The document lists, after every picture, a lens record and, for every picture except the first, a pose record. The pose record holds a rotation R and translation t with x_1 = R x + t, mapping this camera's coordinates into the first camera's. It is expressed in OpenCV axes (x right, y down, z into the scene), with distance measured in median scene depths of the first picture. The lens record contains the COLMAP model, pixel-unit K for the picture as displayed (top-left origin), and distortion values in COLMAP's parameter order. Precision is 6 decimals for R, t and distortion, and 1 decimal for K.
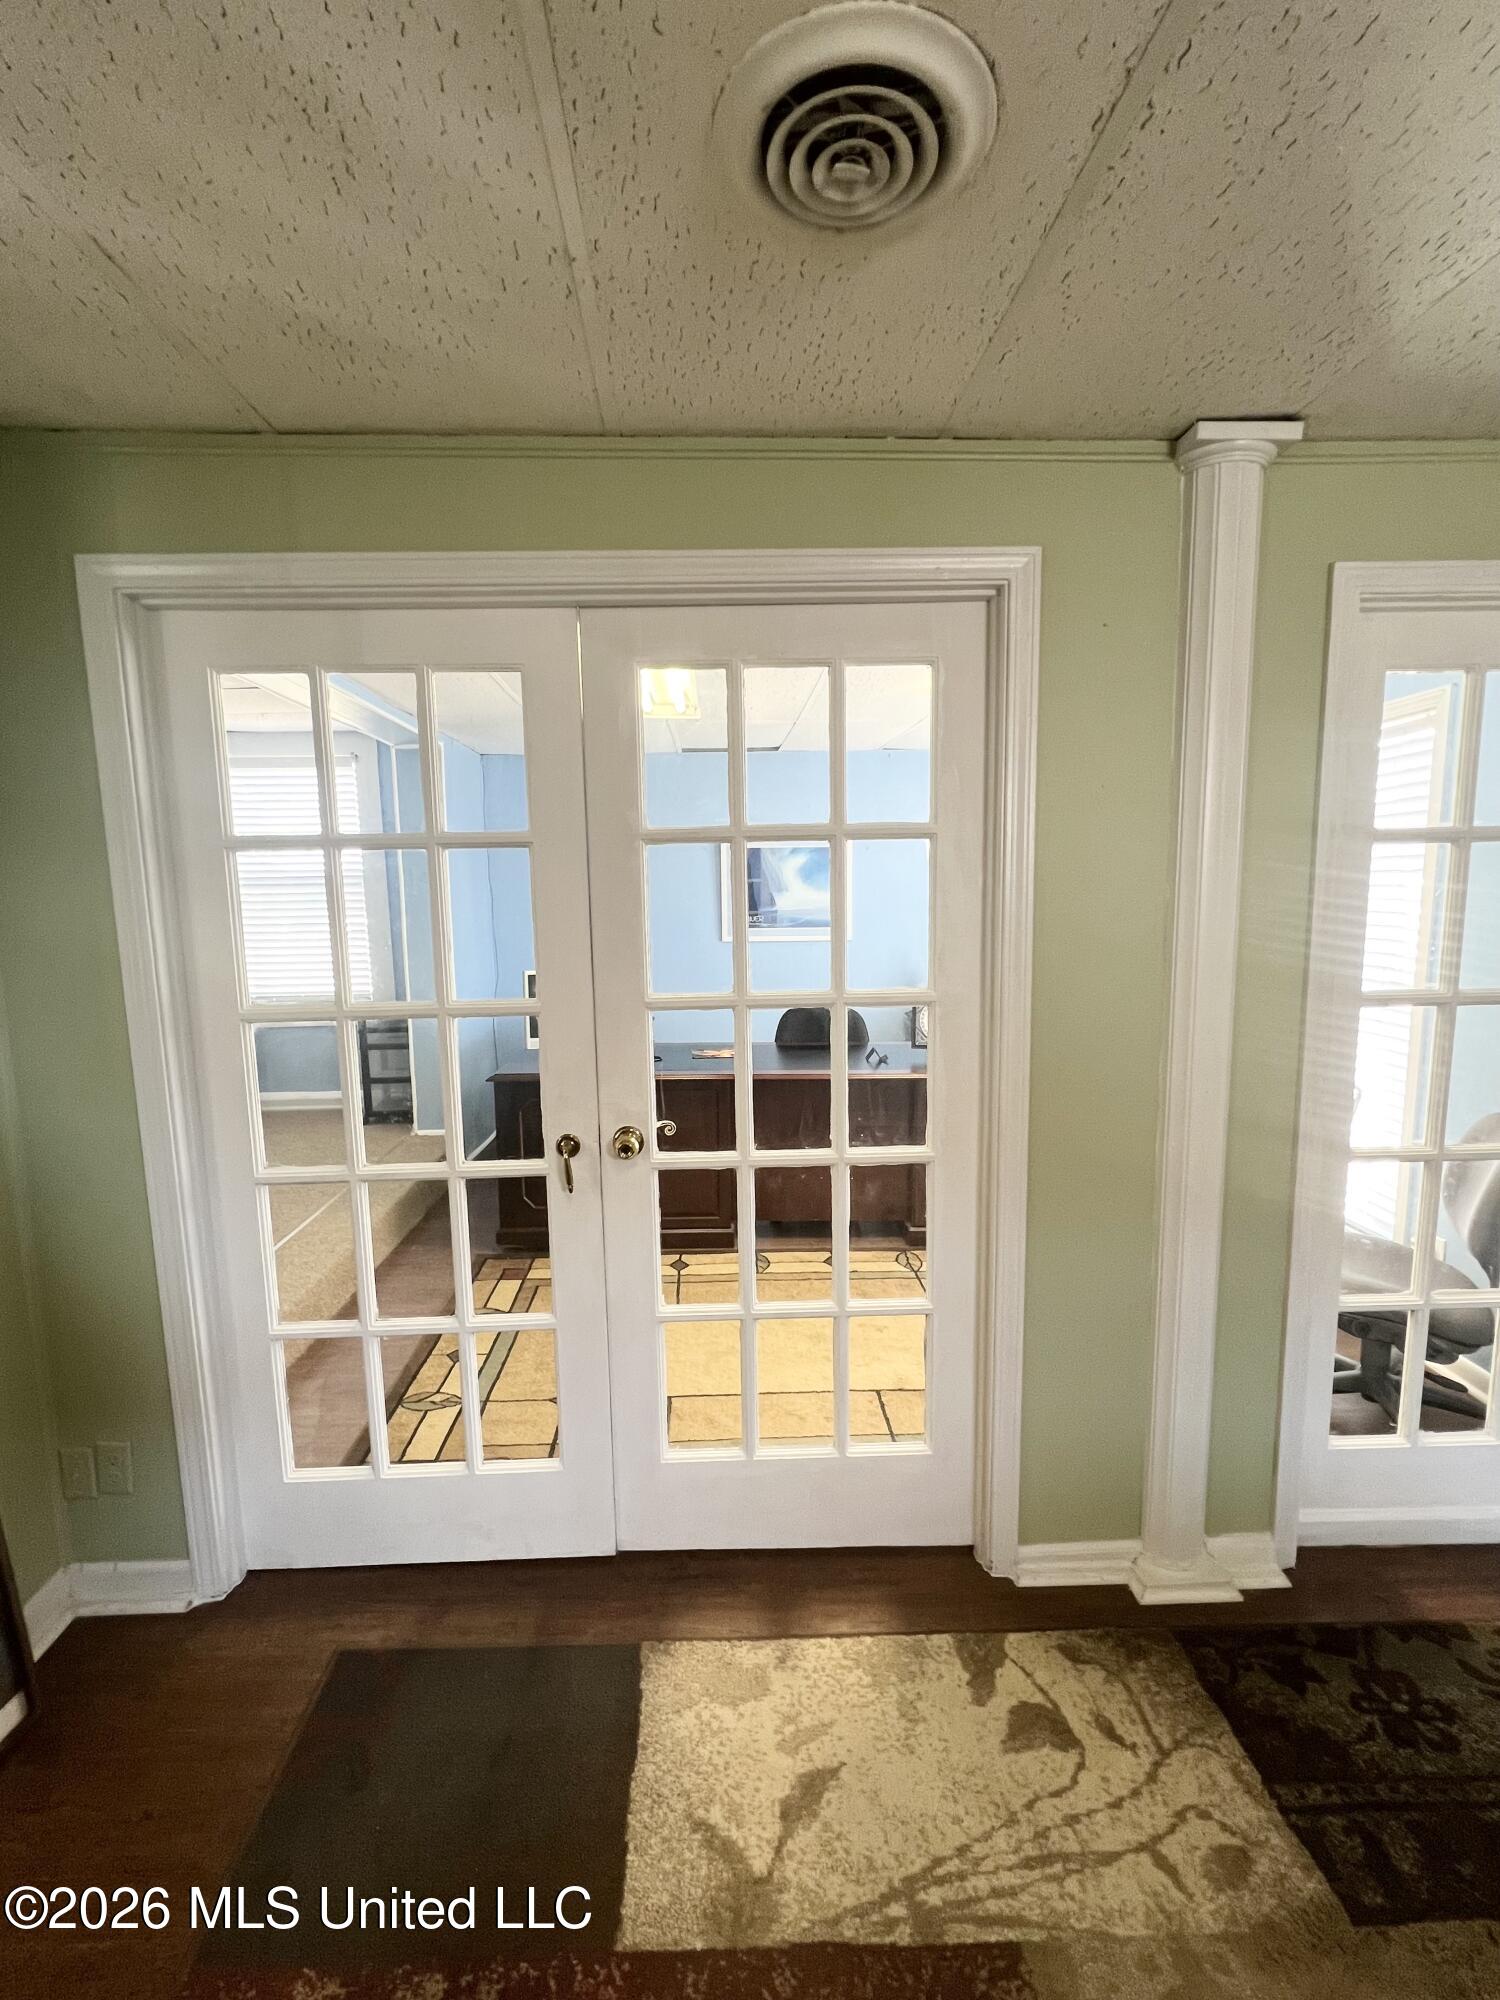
lens RADIAL K [[873.4, 0, 744.2], [0, 873.4, 1002.7], [0, 0, 1]] dist [0.000769, -0.000092]
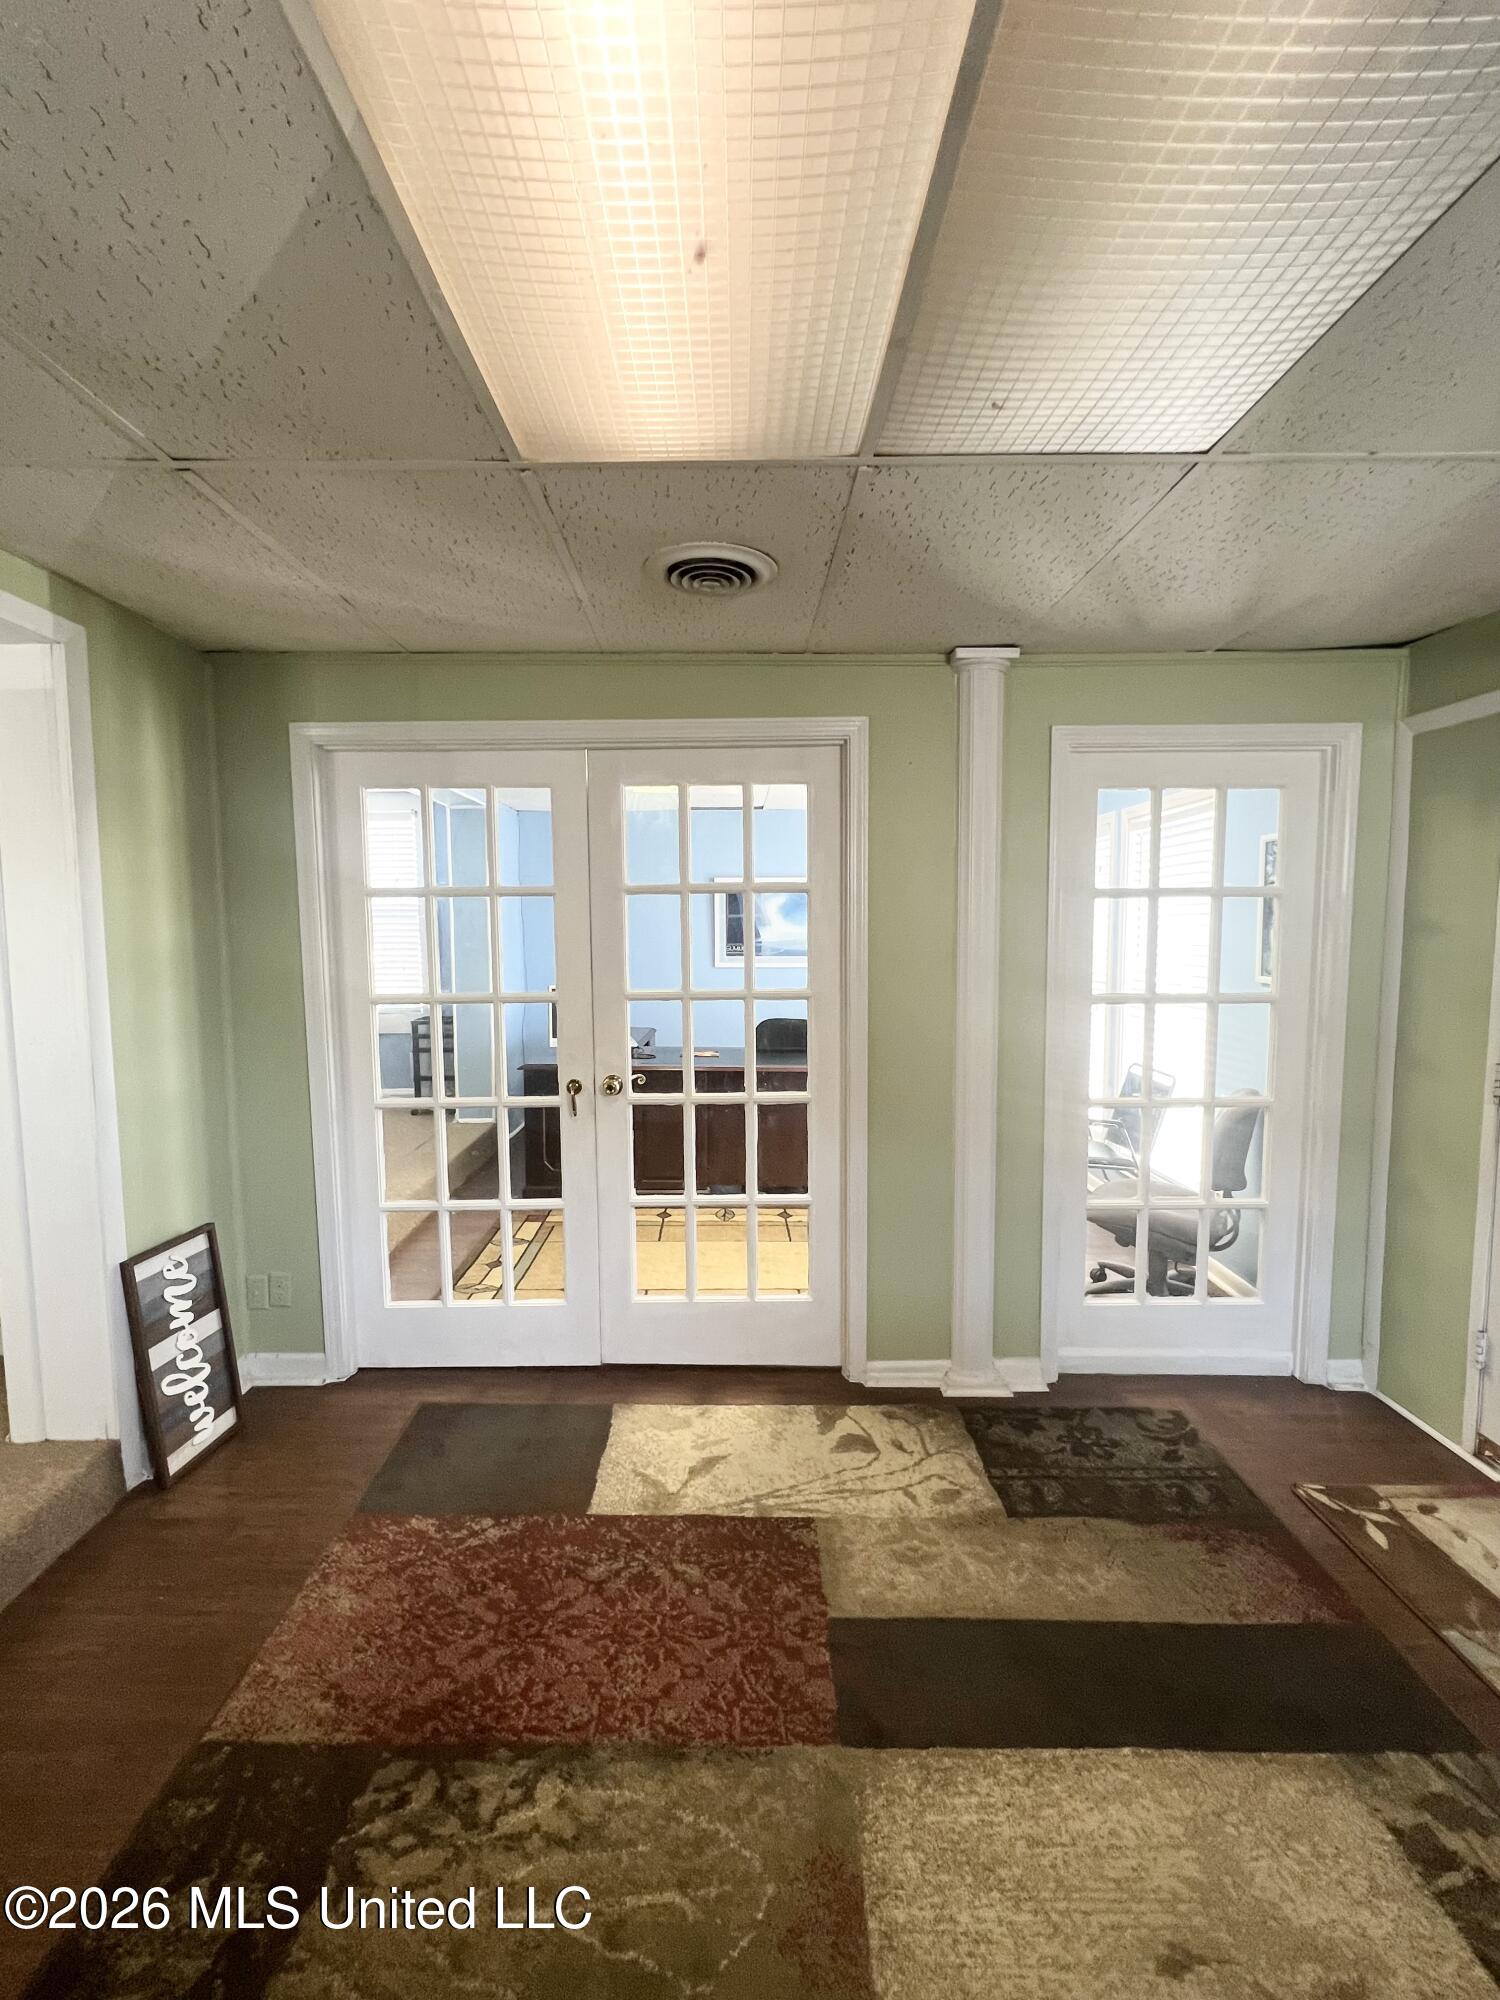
lens RADIAL K [[873.4, 0, 746.8], [0, 873.4, 1000.5], [0, 0, 1]] dist [0.000769, -0.000092]
pose [[0.999653, 0.011505, -0.023678, 0.146946], [-0.012485, 0.999053, -0.041671, 0.073807], [0.023176, 0.041952, 0.998851, -0.574485]]
